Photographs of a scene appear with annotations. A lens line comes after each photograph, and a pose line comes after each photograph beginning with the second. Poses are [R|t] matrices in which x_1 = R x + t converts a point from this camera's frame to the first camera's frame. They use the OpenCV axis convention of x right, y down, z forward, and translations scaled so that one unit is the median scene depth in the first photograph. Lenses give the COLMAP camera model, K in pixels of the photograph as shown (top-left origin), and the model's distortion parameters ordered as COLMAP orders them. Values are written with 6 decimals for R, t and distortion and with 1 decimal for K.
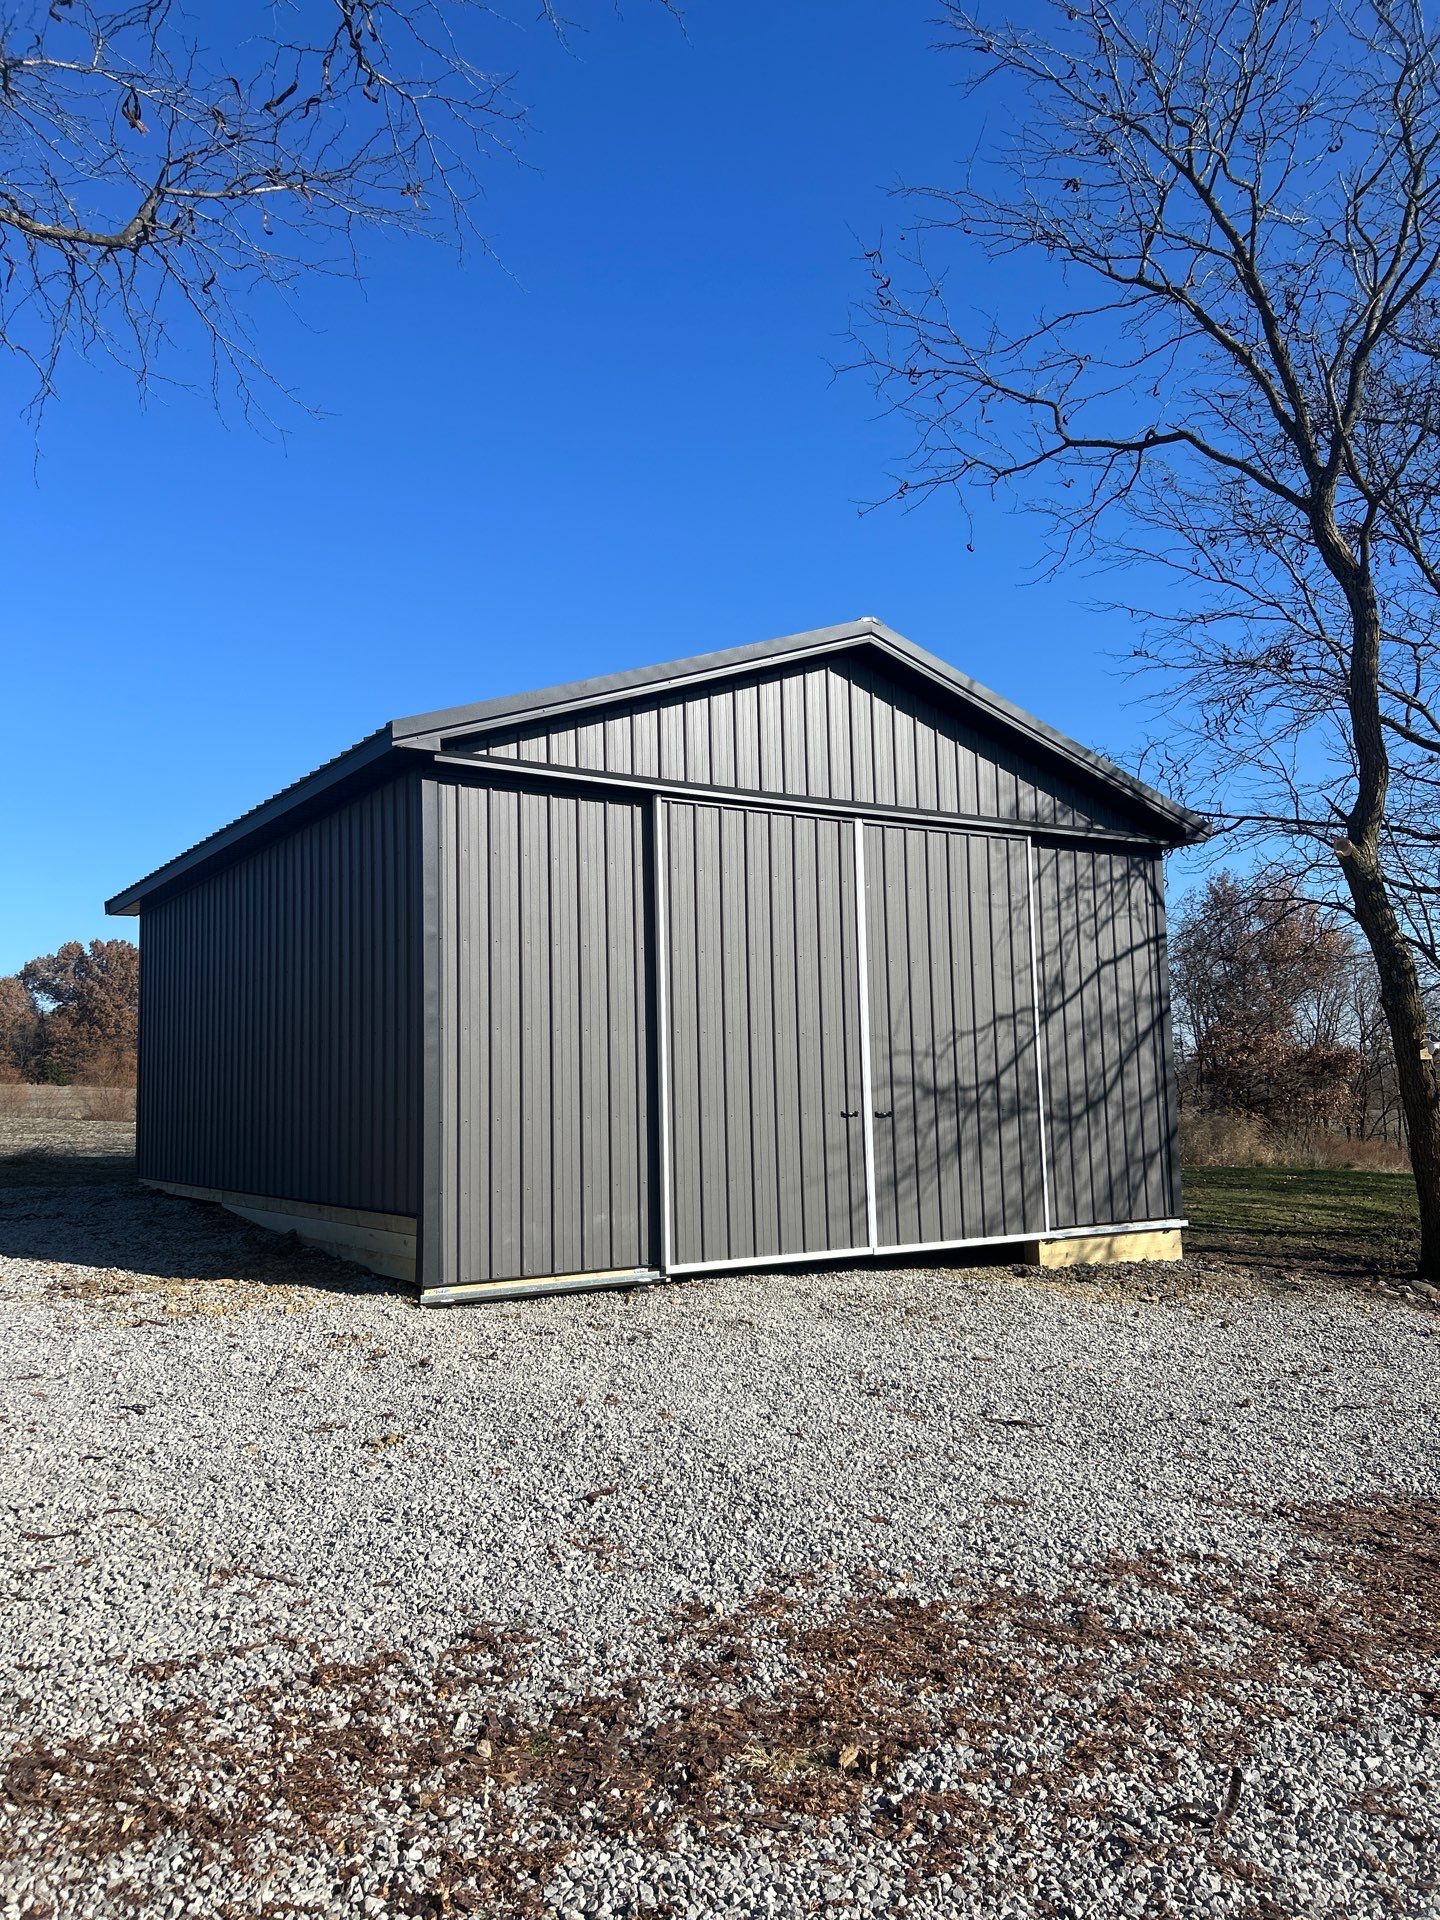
lens RADIAL K [[1431.9, 0, 722.4], [0, 1431.9, 950.2], [0, 0, 1]] dist [0.005899, -0.000470]
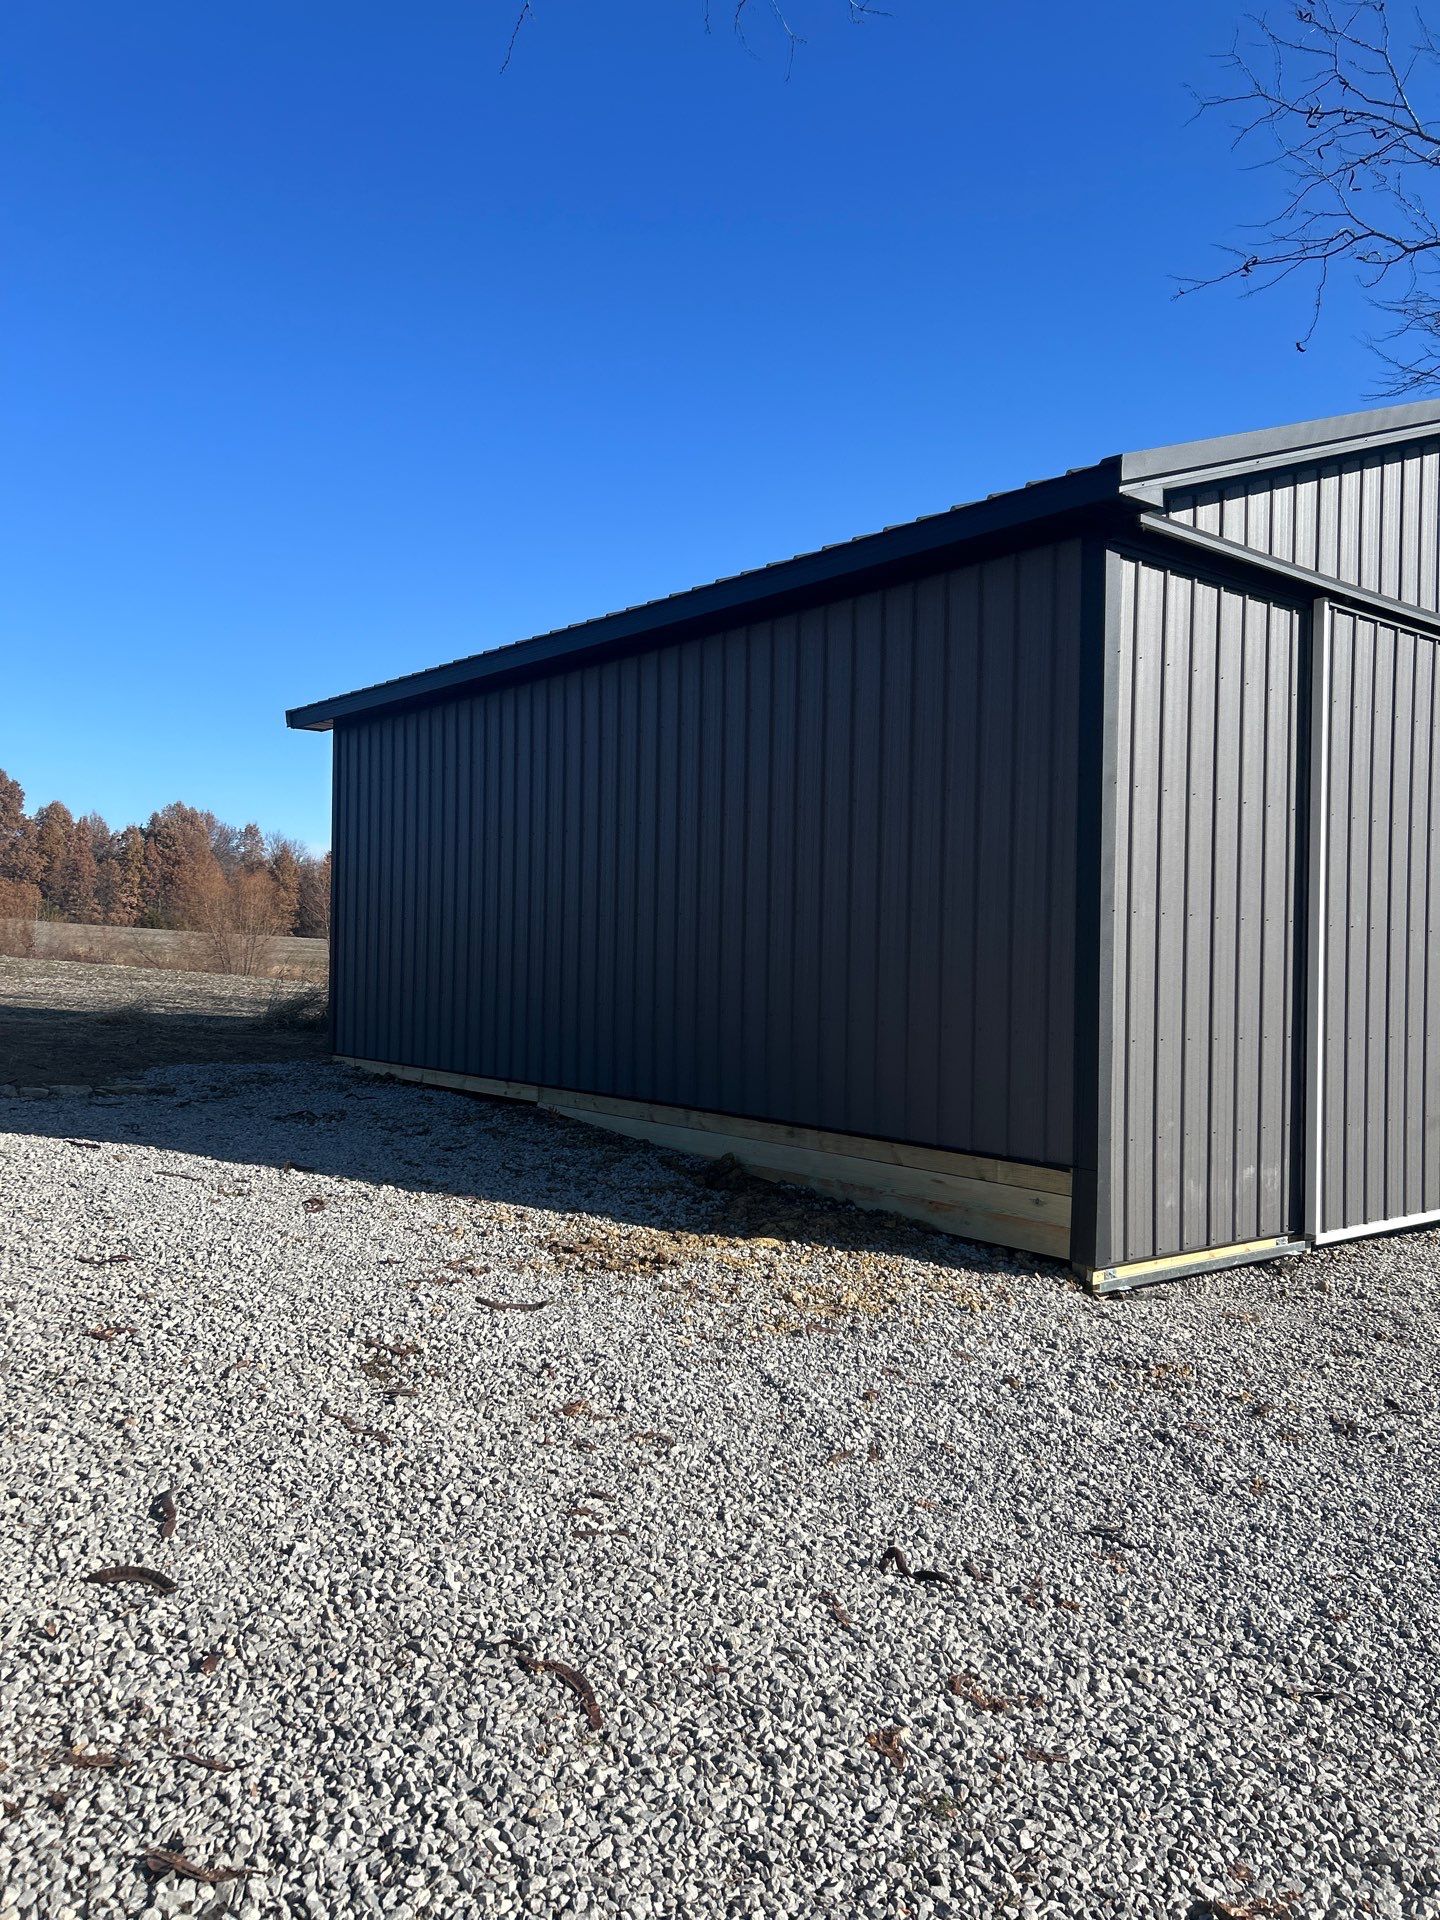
lens RADIAL K [[1431.9, 0, 722.4], [0, 1431.9, 950.2], [0, 0, 1]] dist [0.005899, -0.000470]
pose [[0.995445, 0.047175, 0.082850, -0.332640], [-0.054928, 0.994062, 0.093940, 0.014333], [-0.077927, -0.098062, 0.992125, 0.229875]]
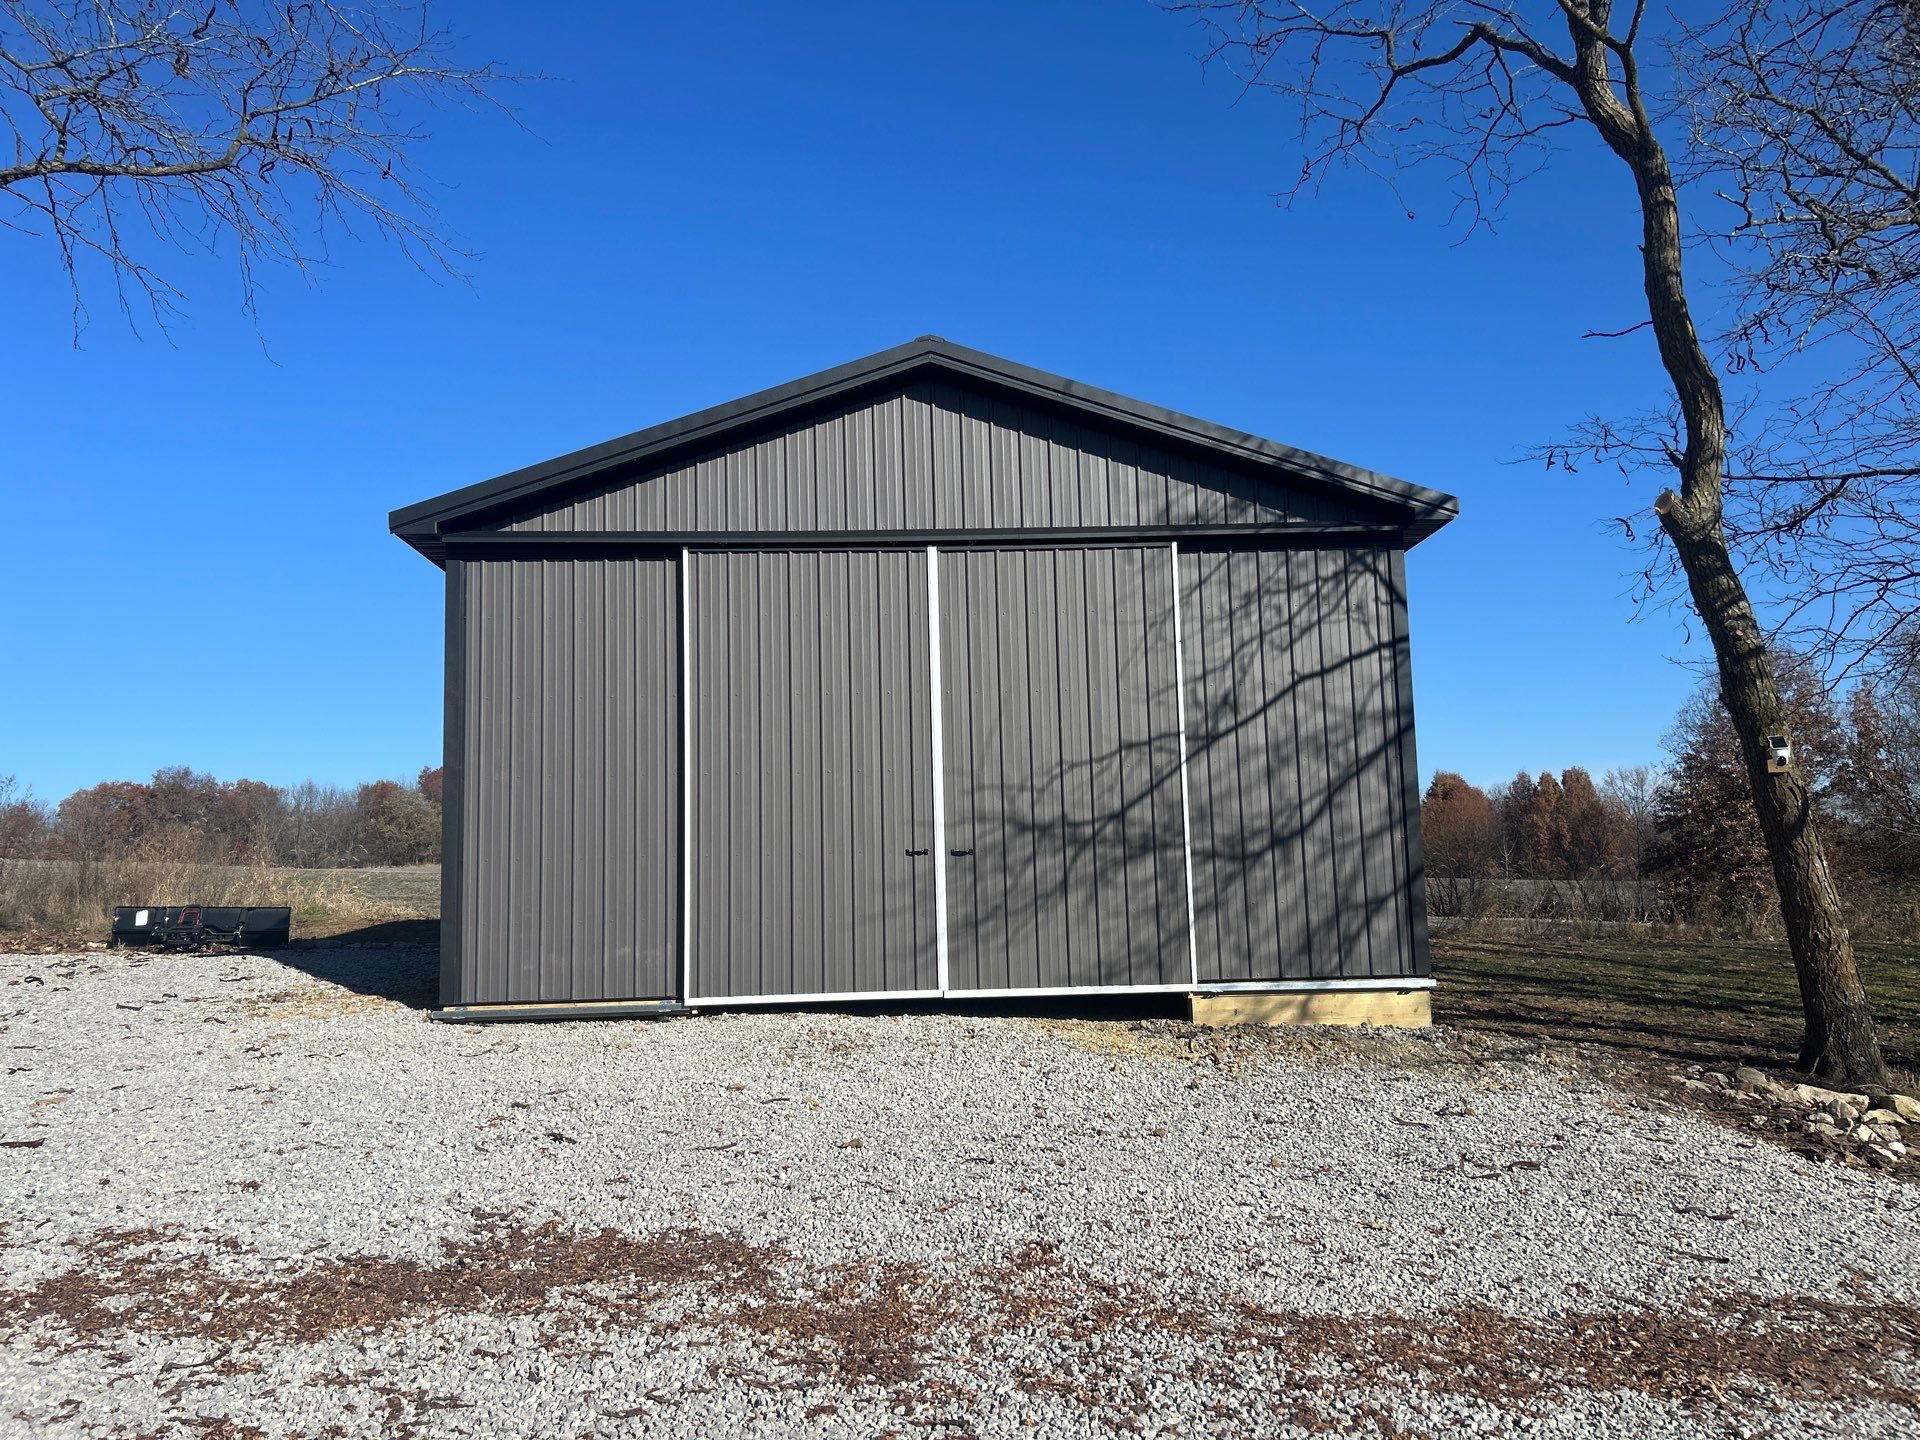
lens RADIAL K [[1431.9, 0, 960.0], [0, 1431.9, 720.0], [0, 0, 1]] dist [0.005899, -0.000470]
pose [[0.868289, -0.063748, -0.491946, 0.525650], [0.059426, 0.997934, -0.024428, 0.045157], [0.492487, -0.008024, 0.870283, 0.154064]]
